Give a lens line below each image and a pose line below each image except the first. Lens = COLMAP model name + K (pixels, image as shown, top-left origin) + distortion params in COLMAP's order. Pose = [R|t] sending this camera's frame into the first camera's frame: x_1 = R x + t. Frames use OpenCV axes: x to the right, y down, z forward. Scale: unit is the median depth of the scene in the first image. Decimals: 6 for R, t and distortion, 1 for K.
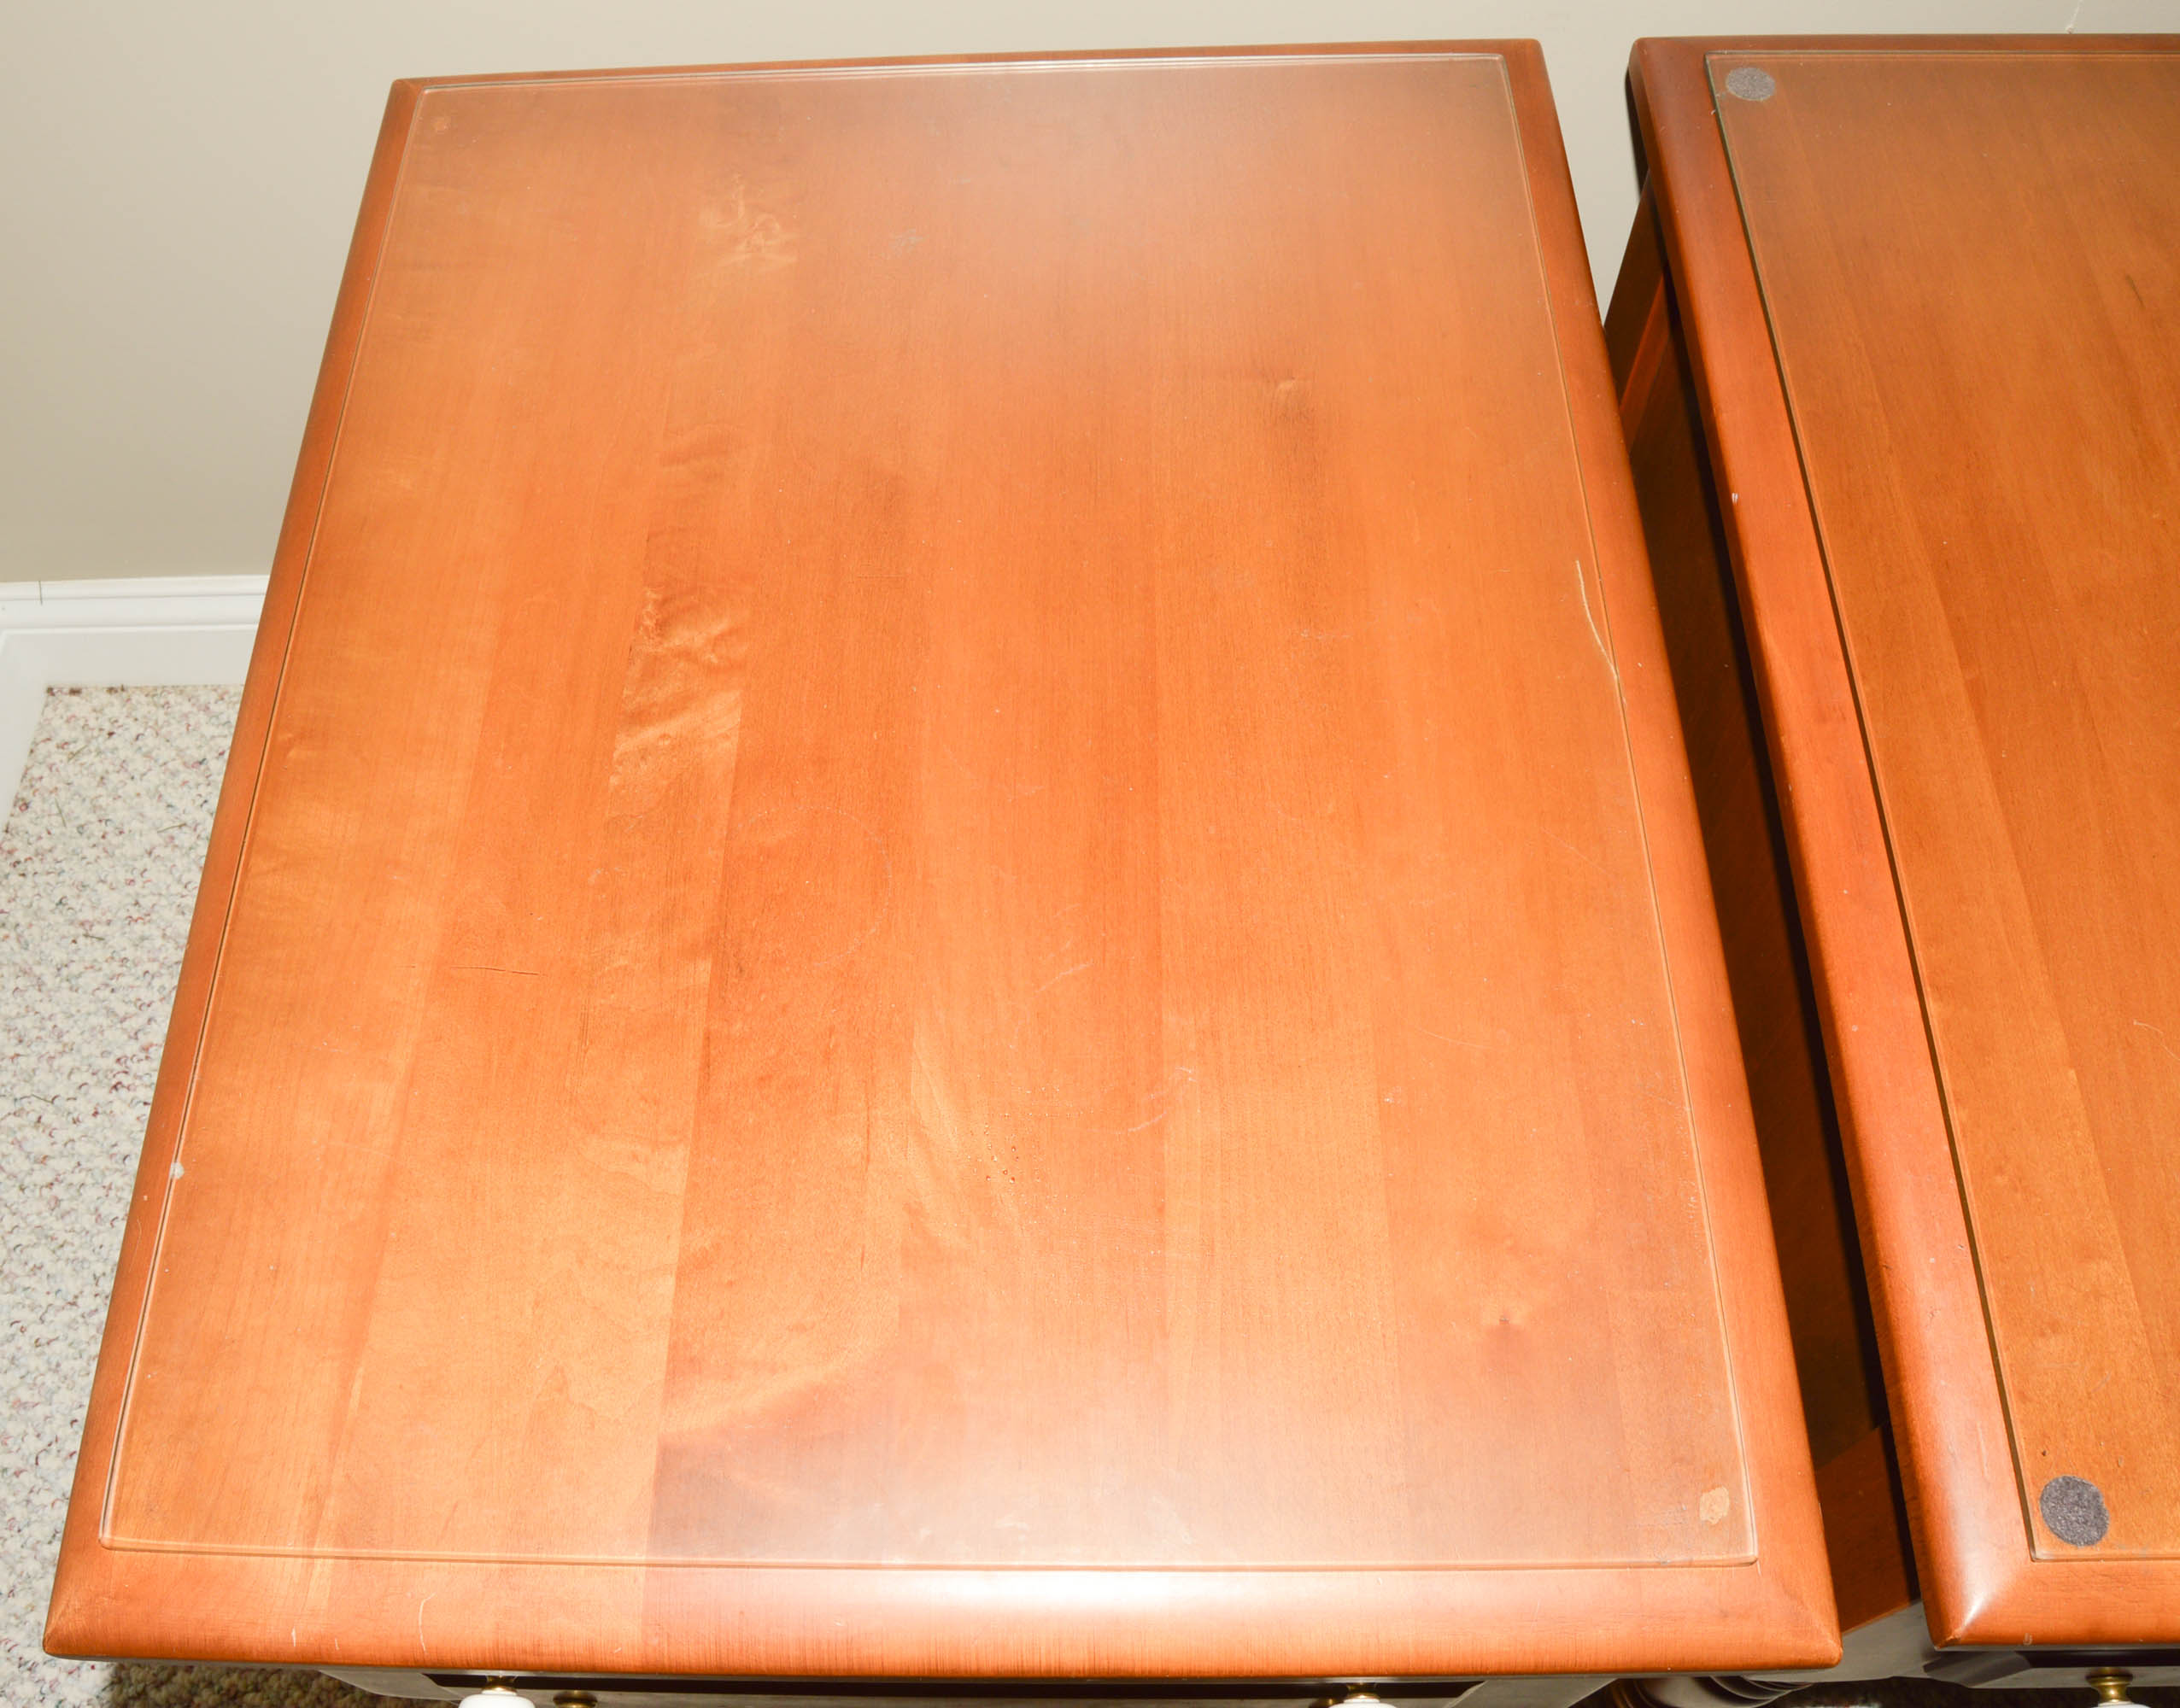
lens RADIAL K [[2038.5, 0, 1084.1], [0, 2038.5, 805.0], [0, 0, 1]] dist [-0.023411, -0.010449]
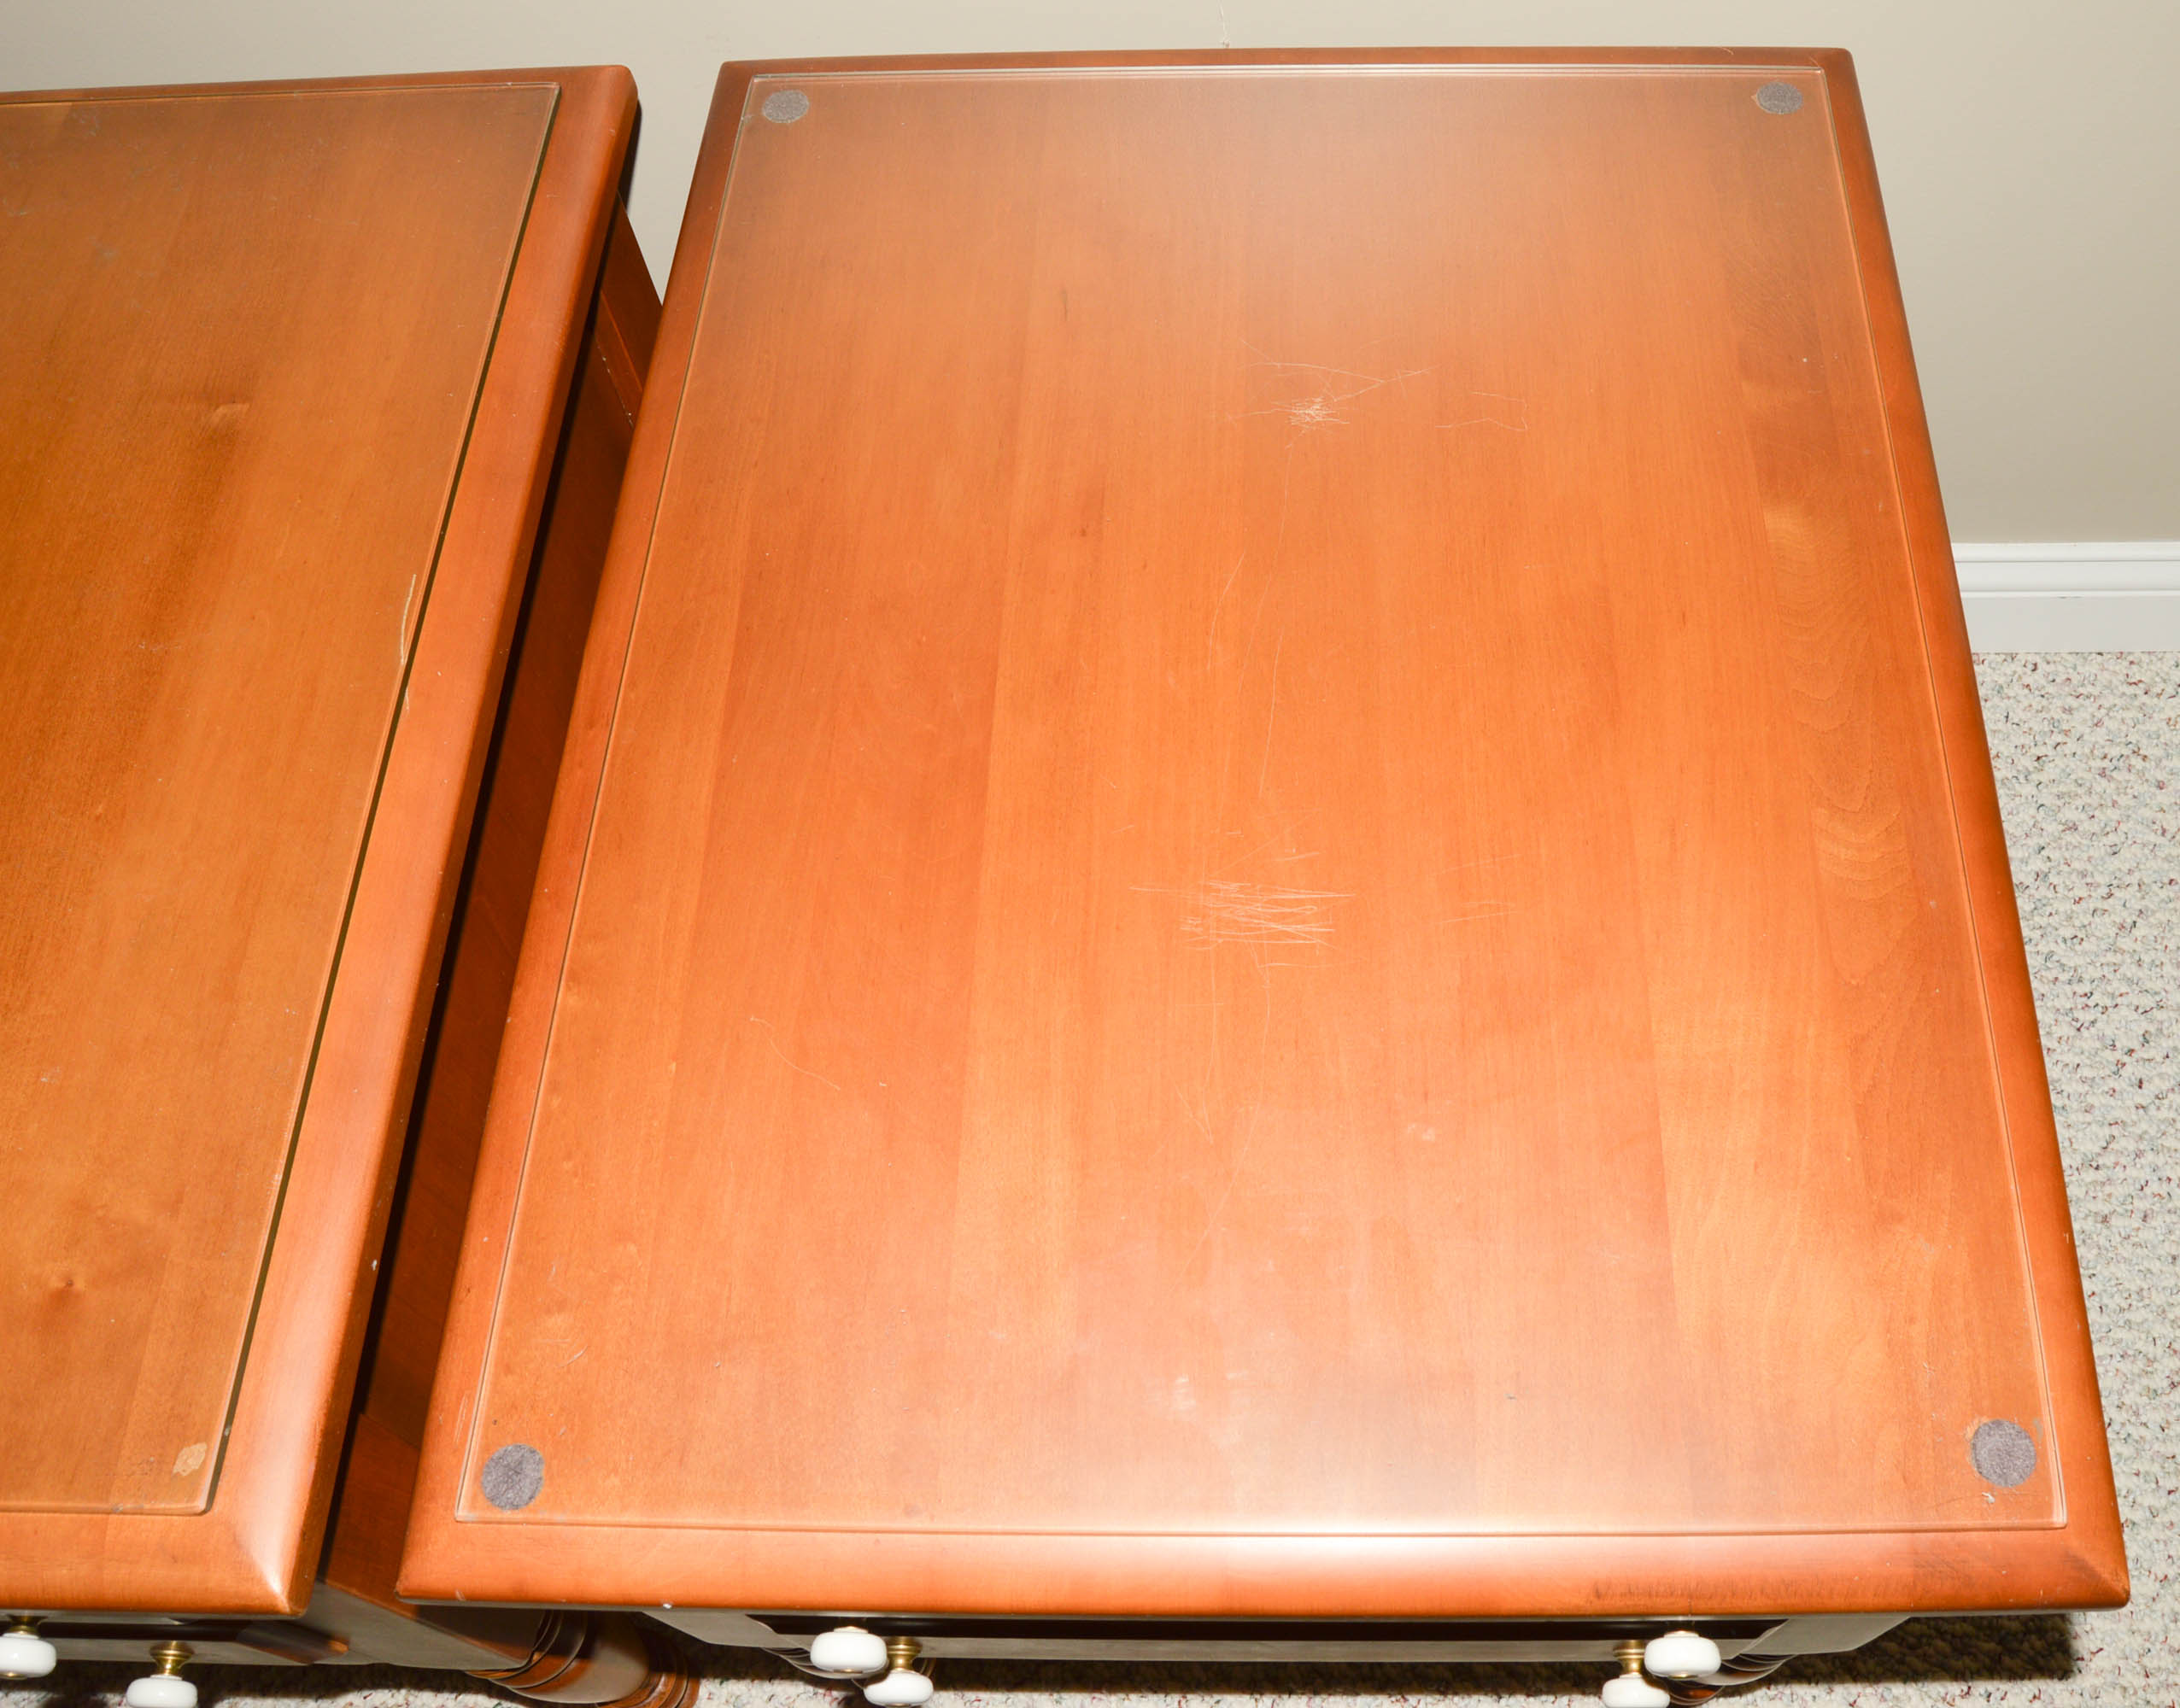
lens RADIAL K [[1995.2, 0, 1090.0], [0, 1995.2, 854.0], [0, 0, 1]] dist [-0.034611, -0.007869]
pose [[0.998379, 0.005524, -0.056650, 0.661142], [-0.004069, 0.999659, 0.025779, -0.003247], [0.056773, -0.025507, 0.998061, -0.007752]]
